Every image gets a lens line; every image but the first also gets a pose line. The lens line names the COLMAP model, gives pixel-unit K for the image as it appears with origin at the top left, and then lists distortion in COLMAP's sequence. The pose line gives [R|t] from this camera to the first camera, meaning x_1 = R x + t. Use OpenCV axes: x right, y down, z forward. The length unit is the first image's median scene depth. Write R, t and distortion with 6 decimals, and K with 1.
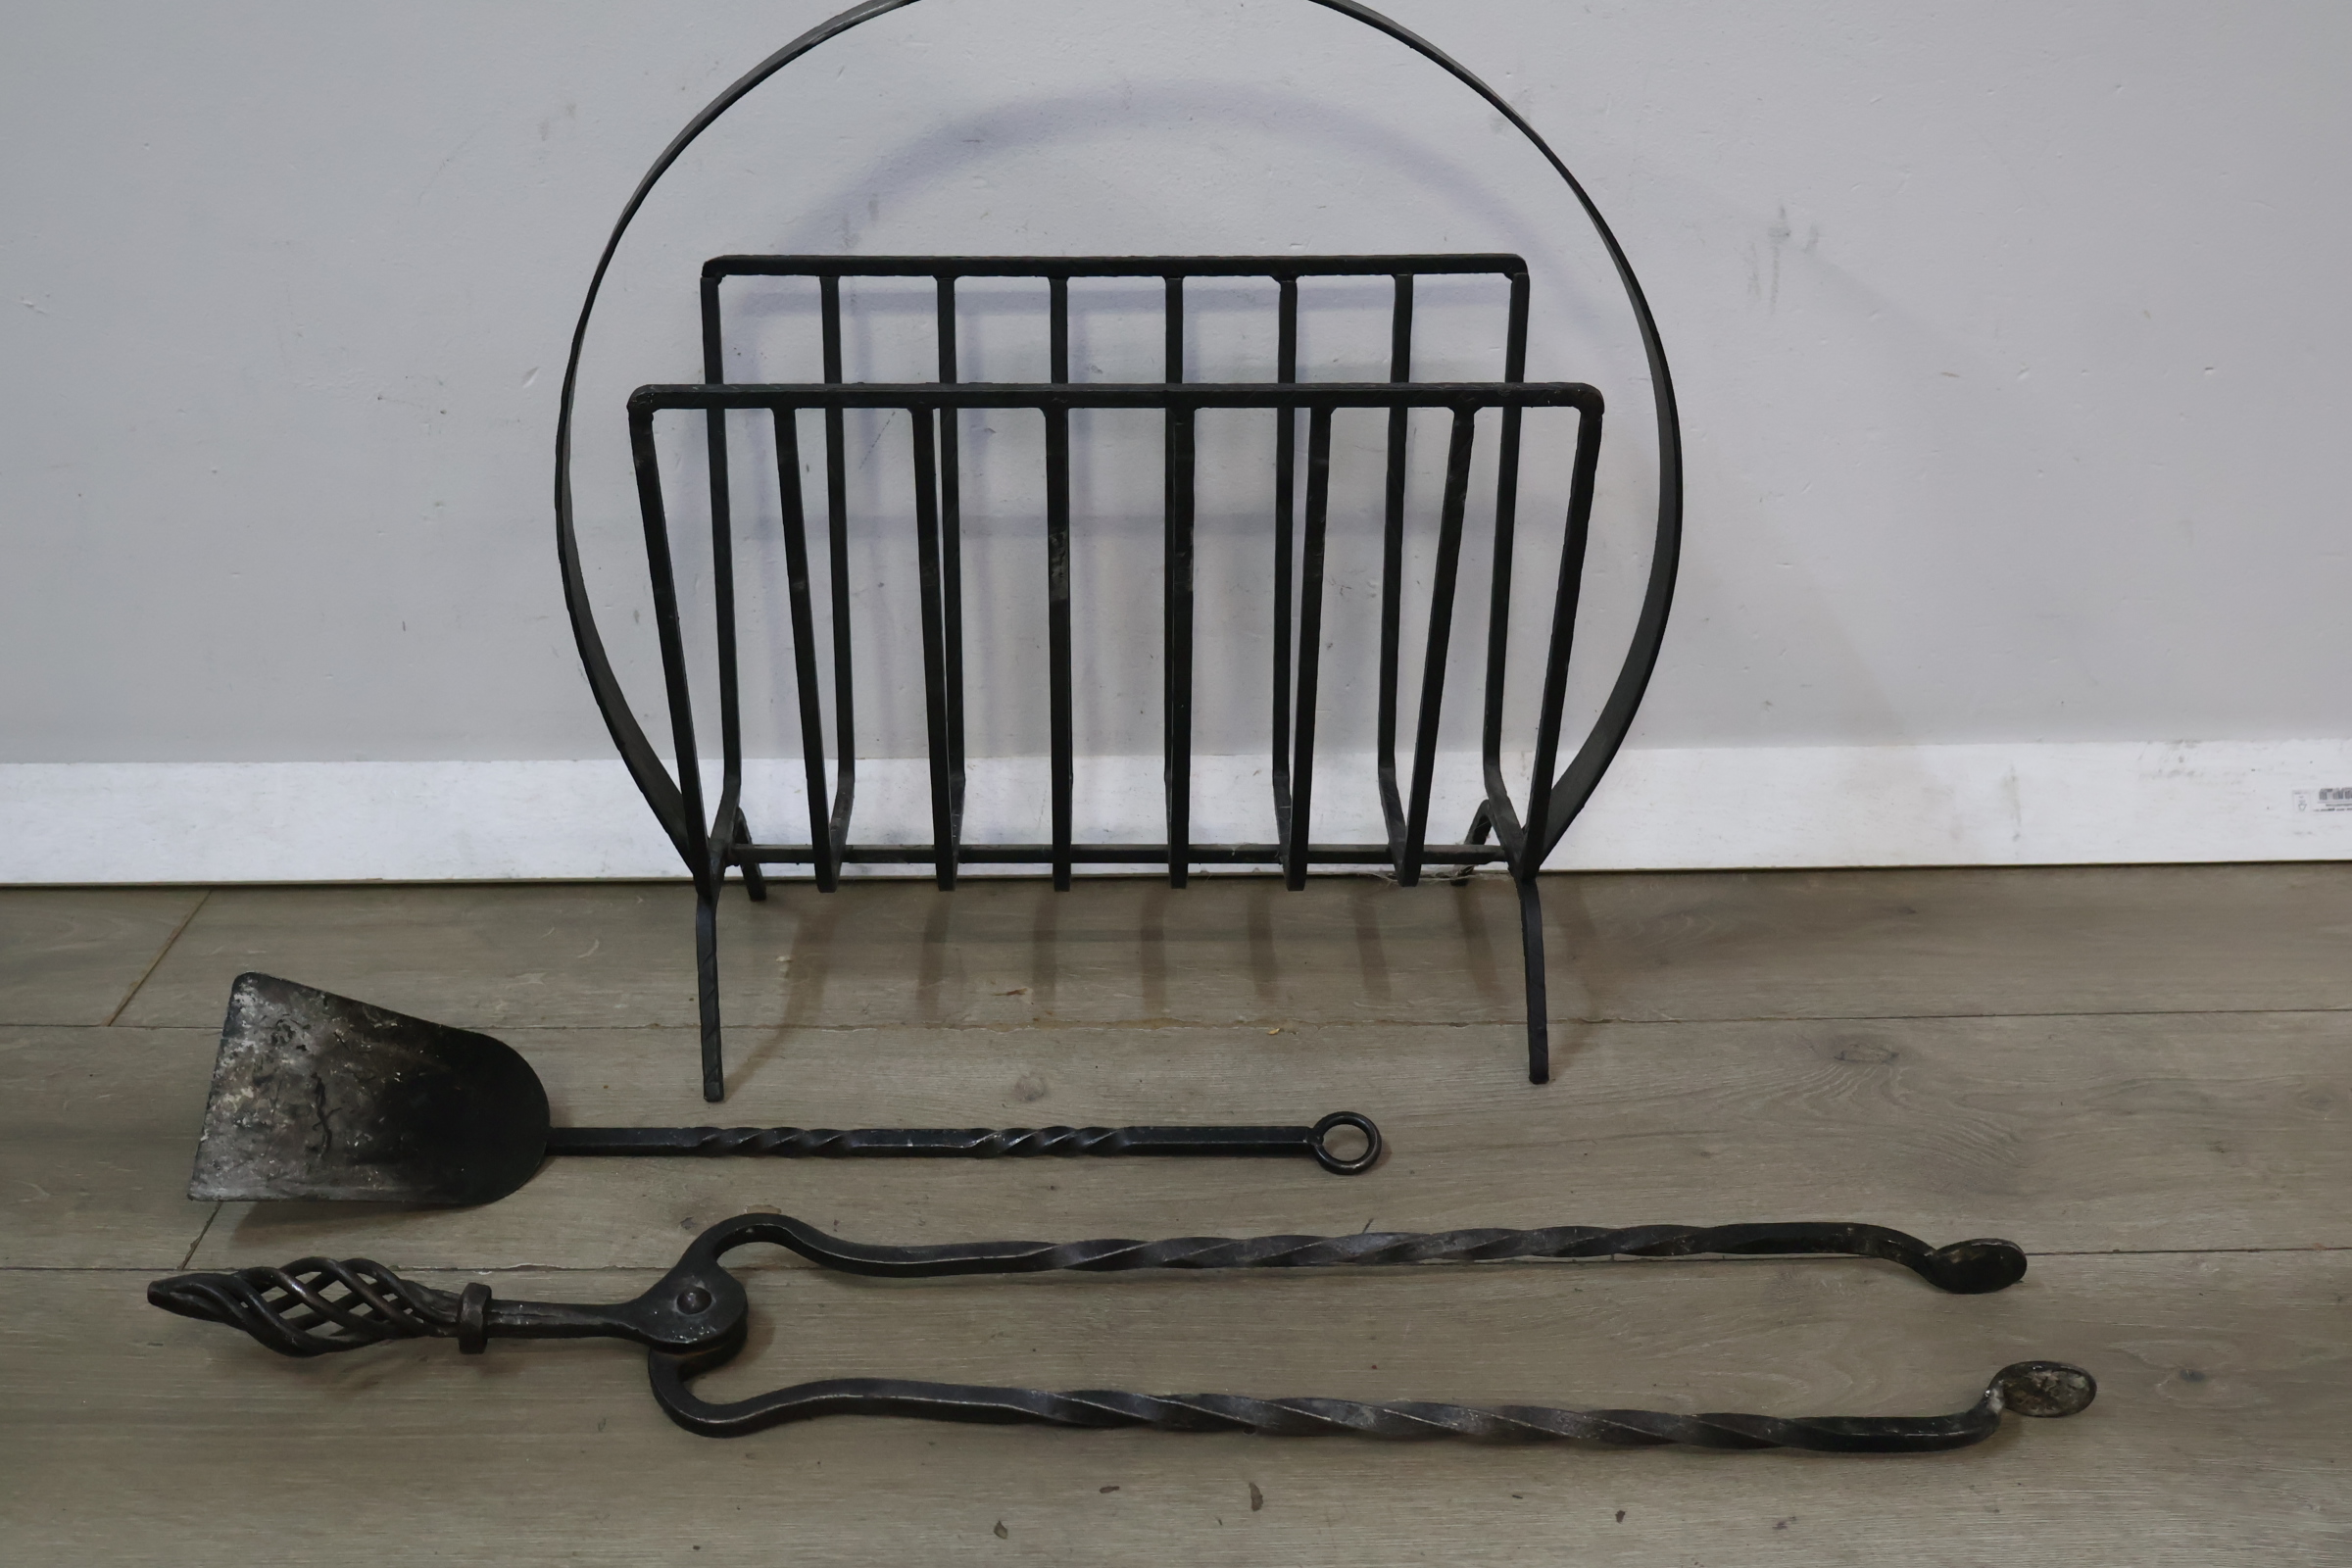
lens RADIAL K [[2444.1, 0, 1165.2], [0, 2444.1, 795.3], [0, 0, 1]] dist [0.022113, 0.000000]
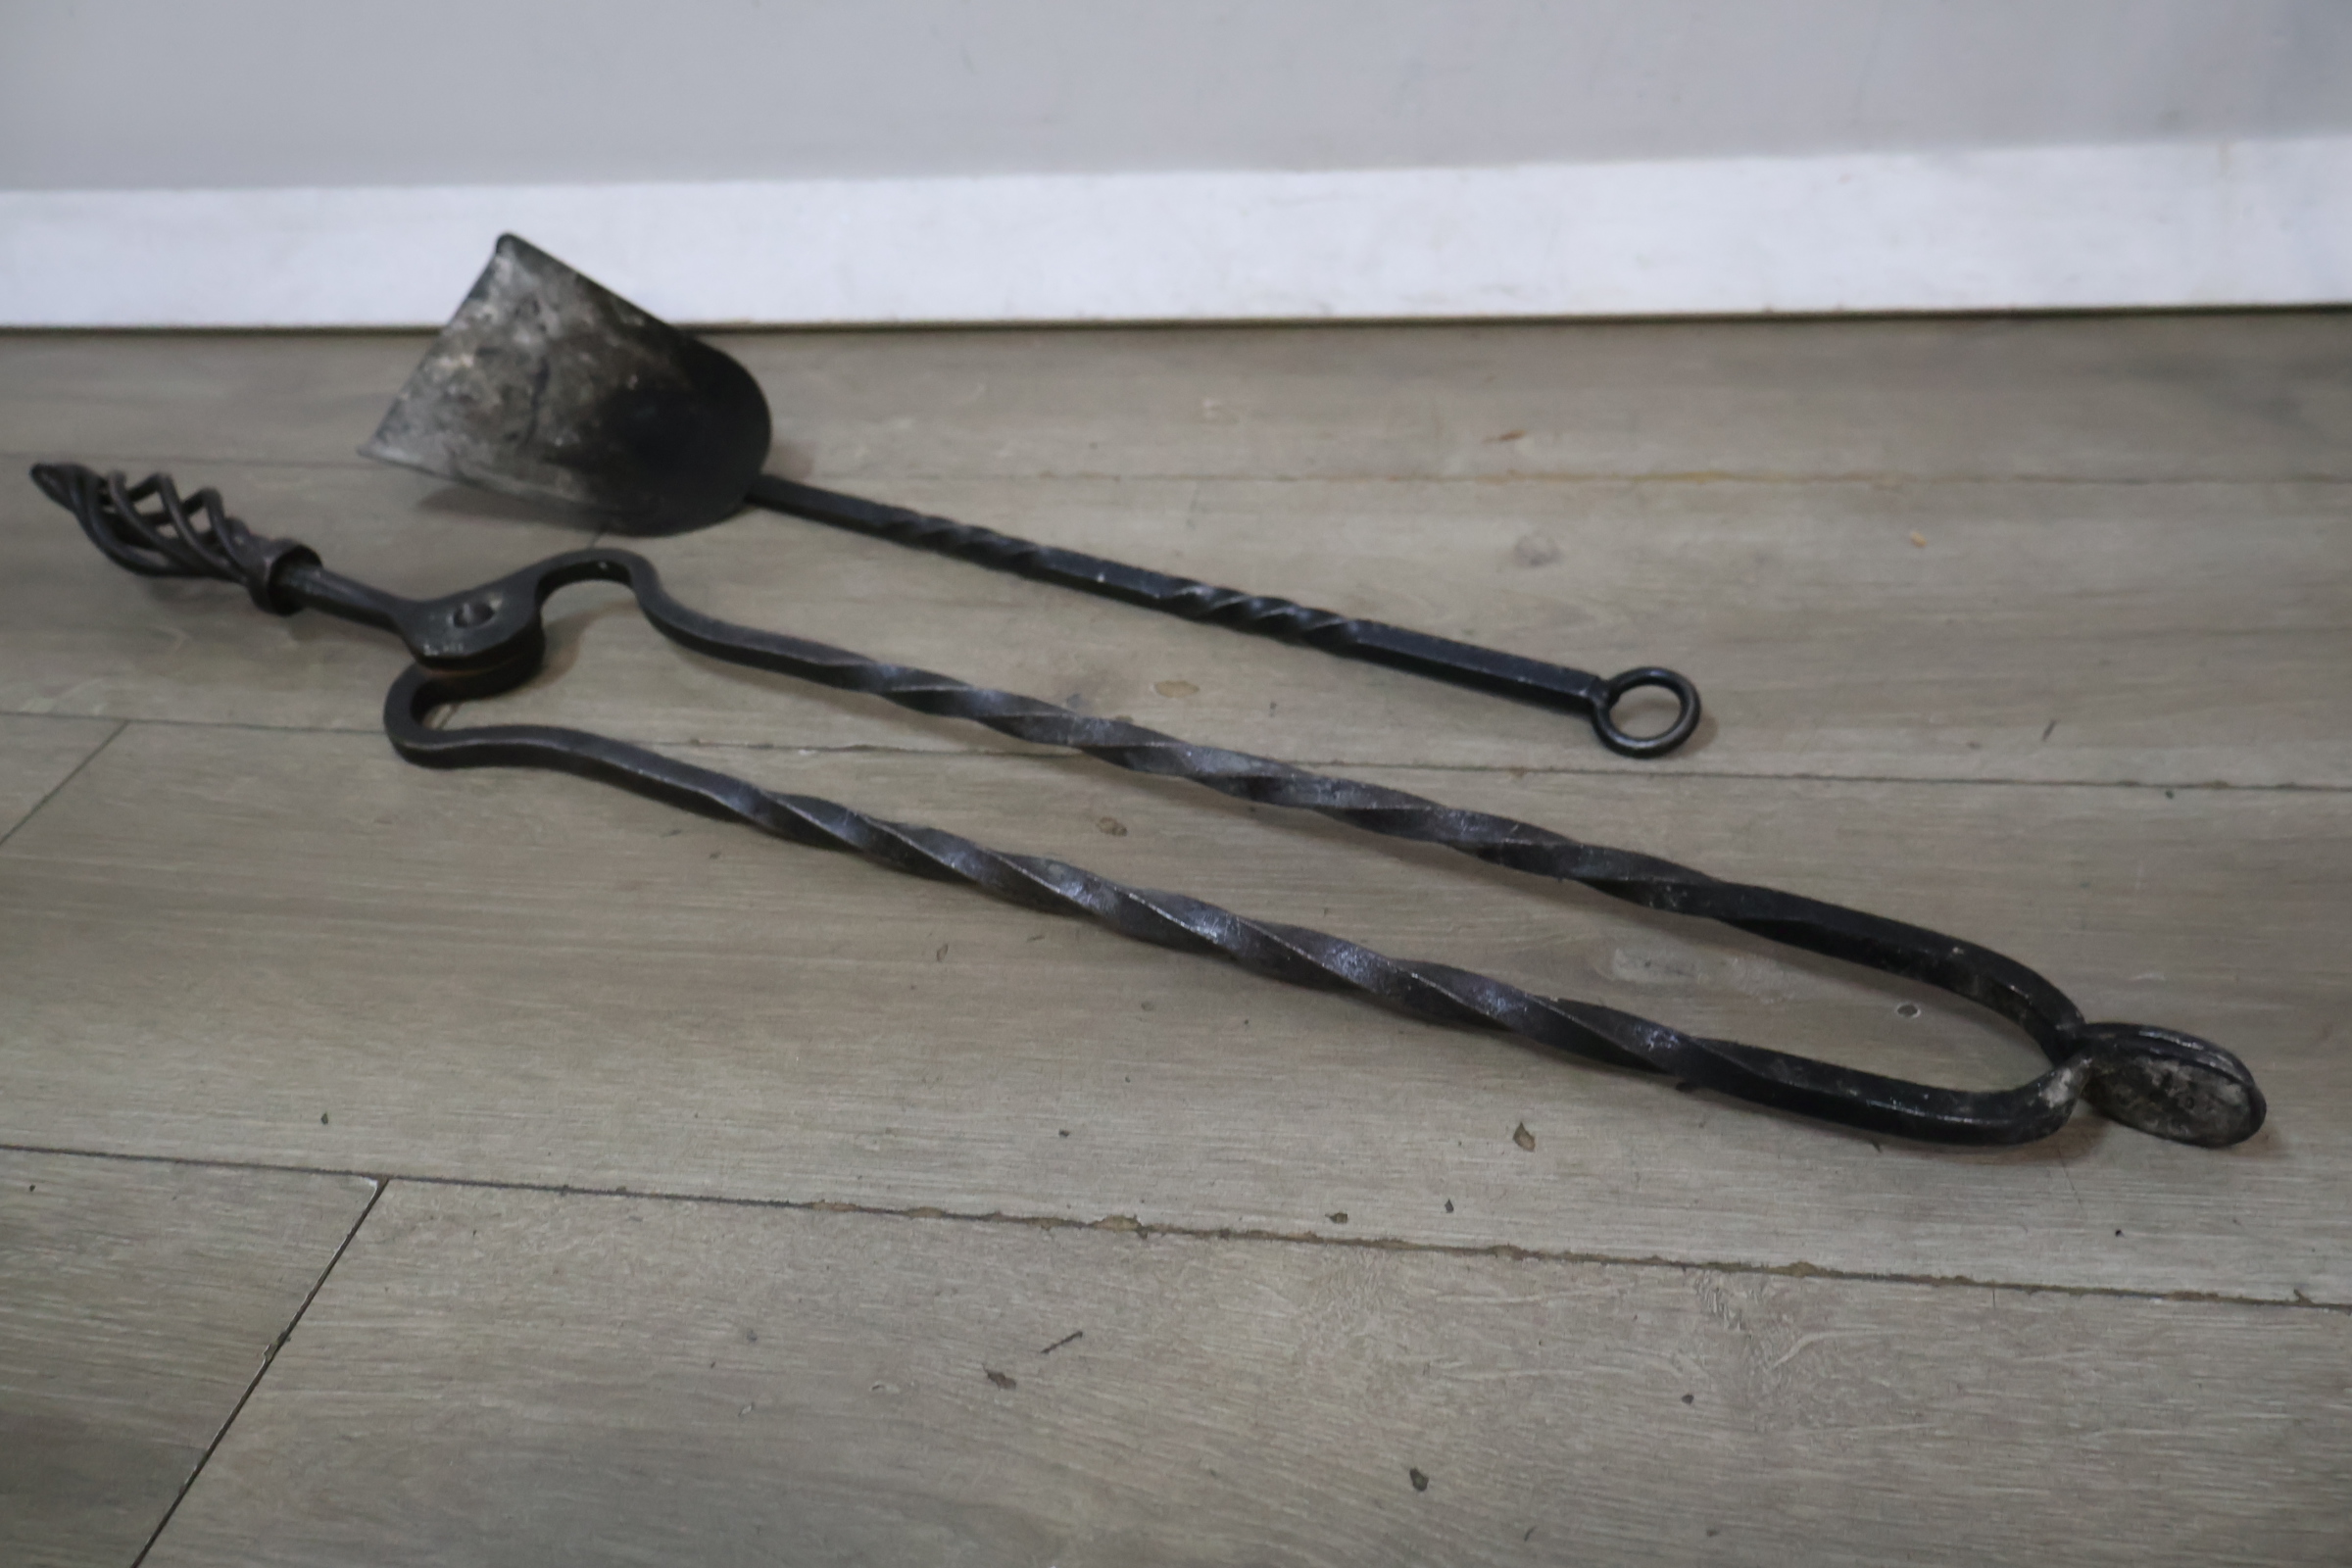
lens RADIAL K [[2100.2, 0, 1168.7], [0, 2100.2, 775.8], [0, 0, 1]] dist [0.021897, -0.004486]
pose [[0.983962, 0.033703, -0.175166, -0.049508], [-0.009047, 0.990153, 0.139694, 0.097585], [0.178149, -0.135869, 0.974578, 0.344793]]
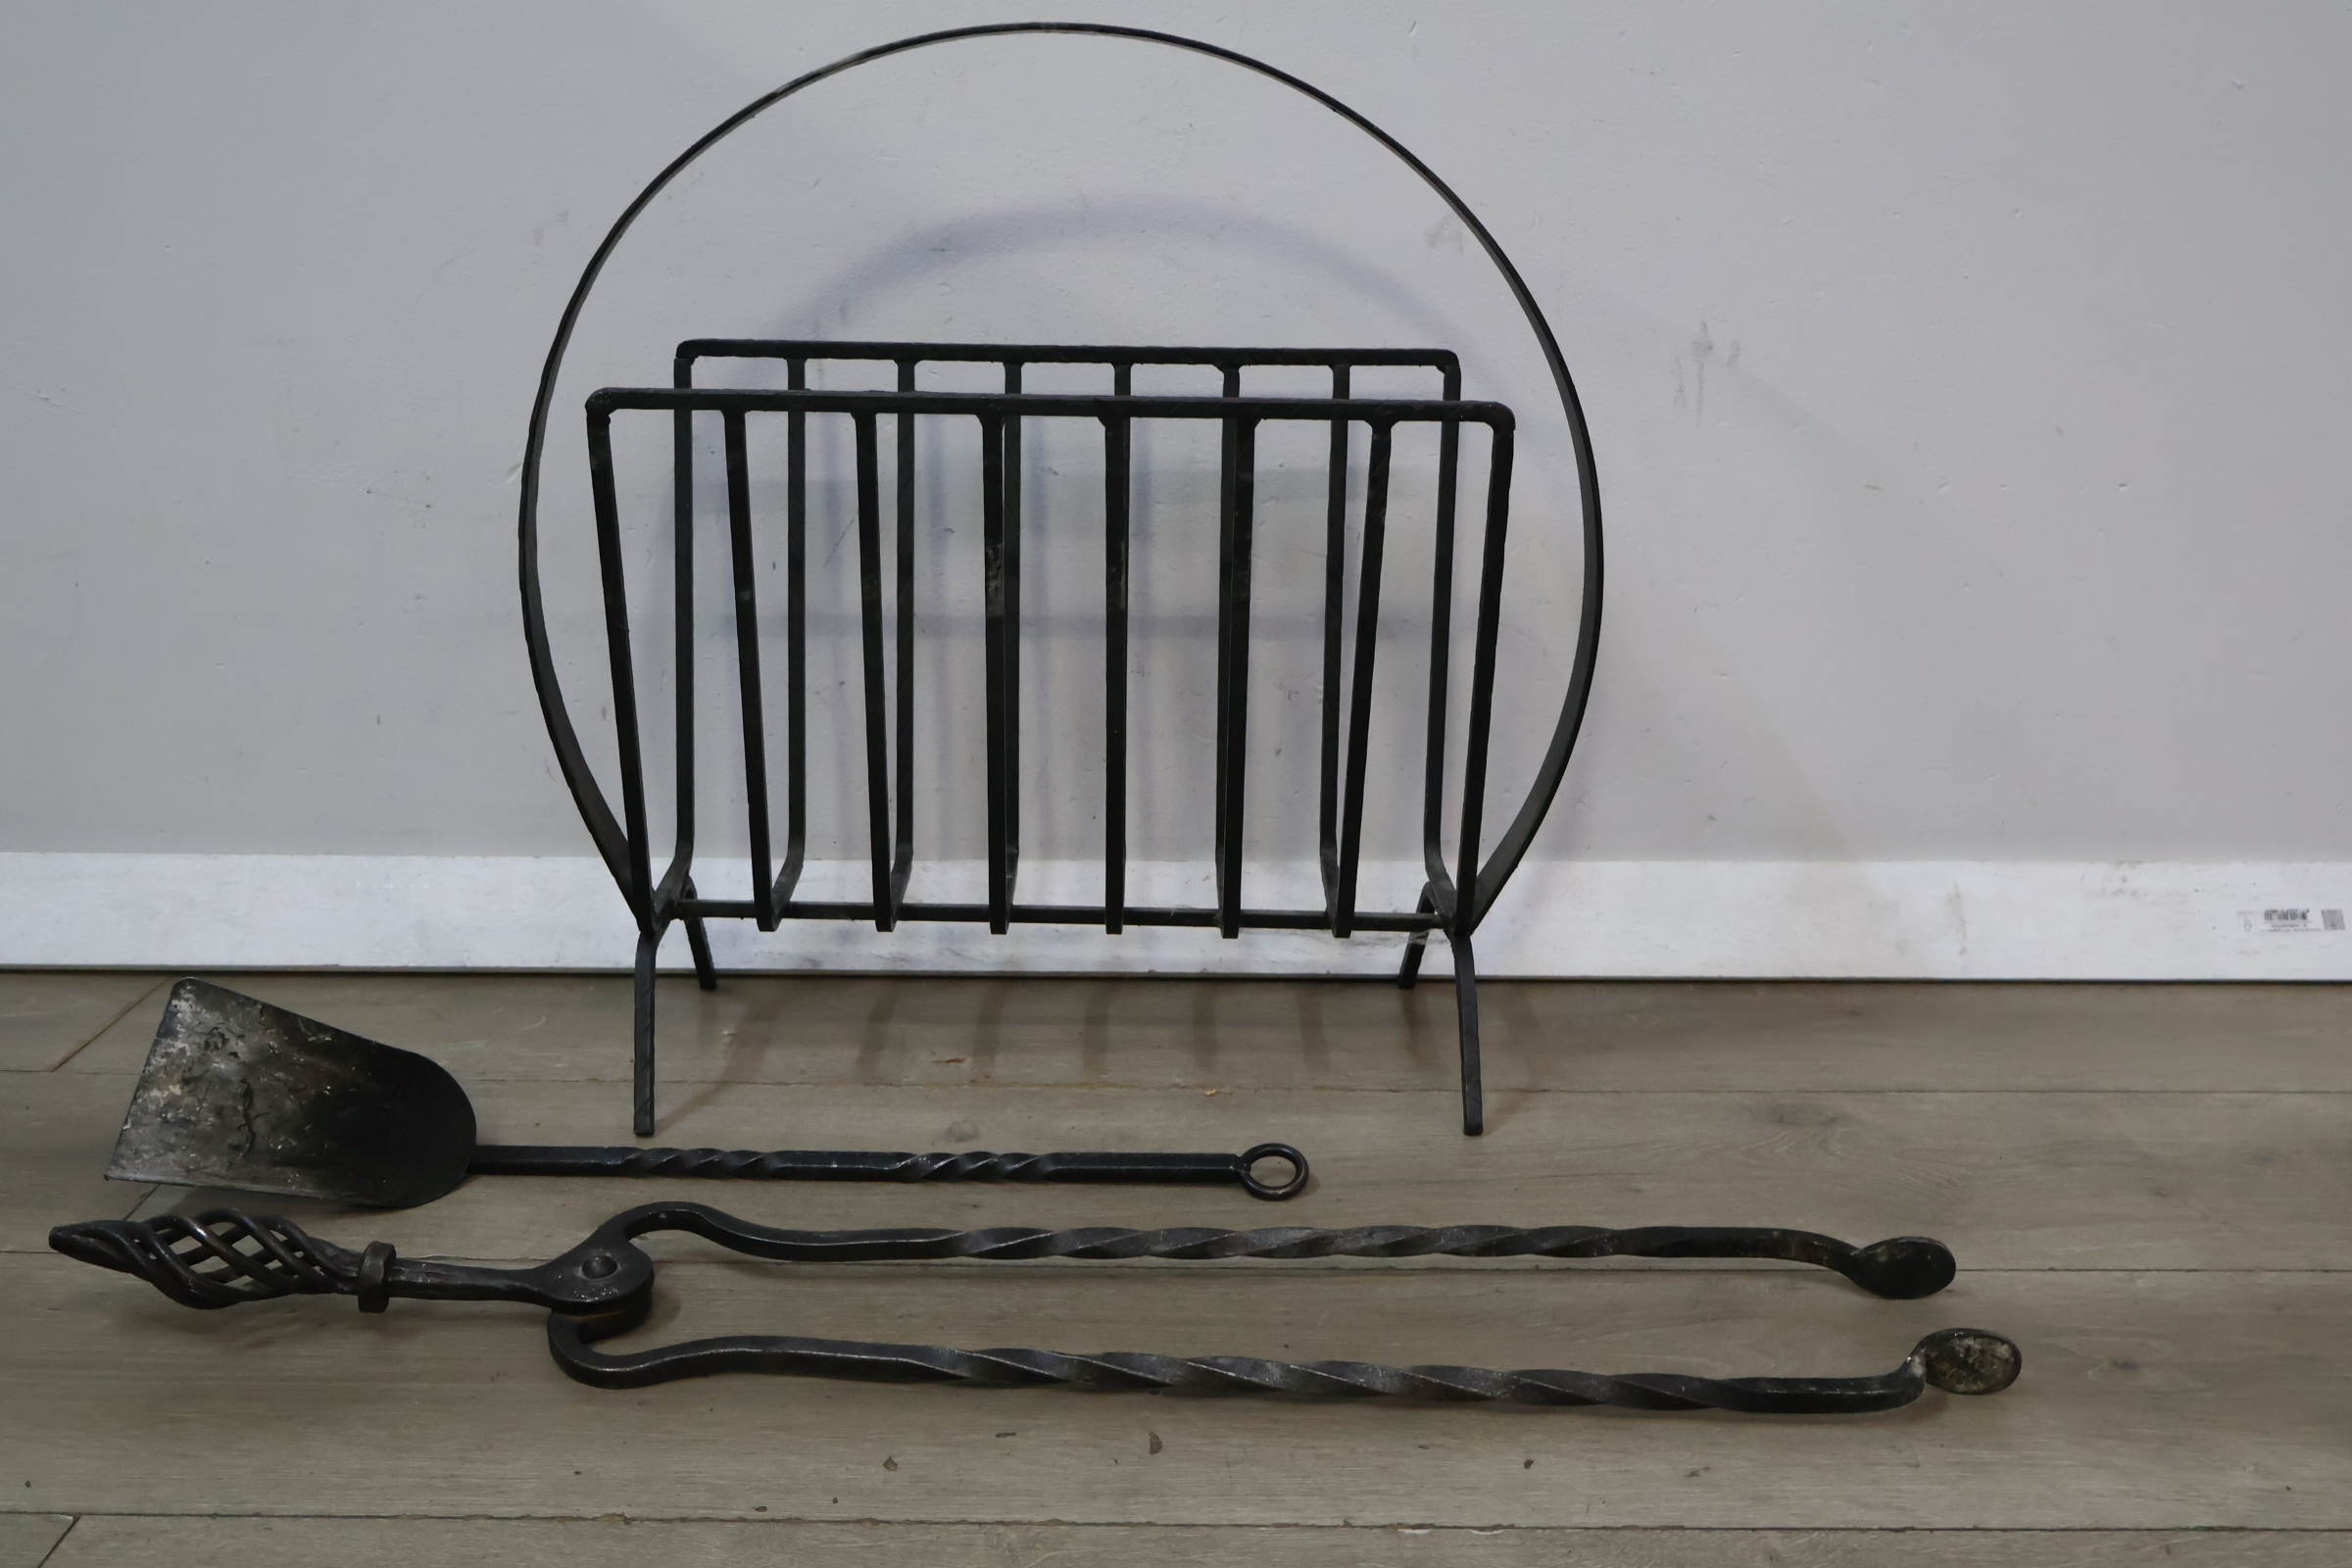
lens RADIAL K [[2444.1, 0, 1160.0], [0, 2444.1, 801.5], [0, 0, 1]] dist [0.022113, 0.000000]
pose [[0.999763, 0.013443, -0.017106, 0.040199], [-0.016277, 0.983869, -0.178151, 0.160746], [0.014435, 0.178387, 0.983855, -0.003042]]
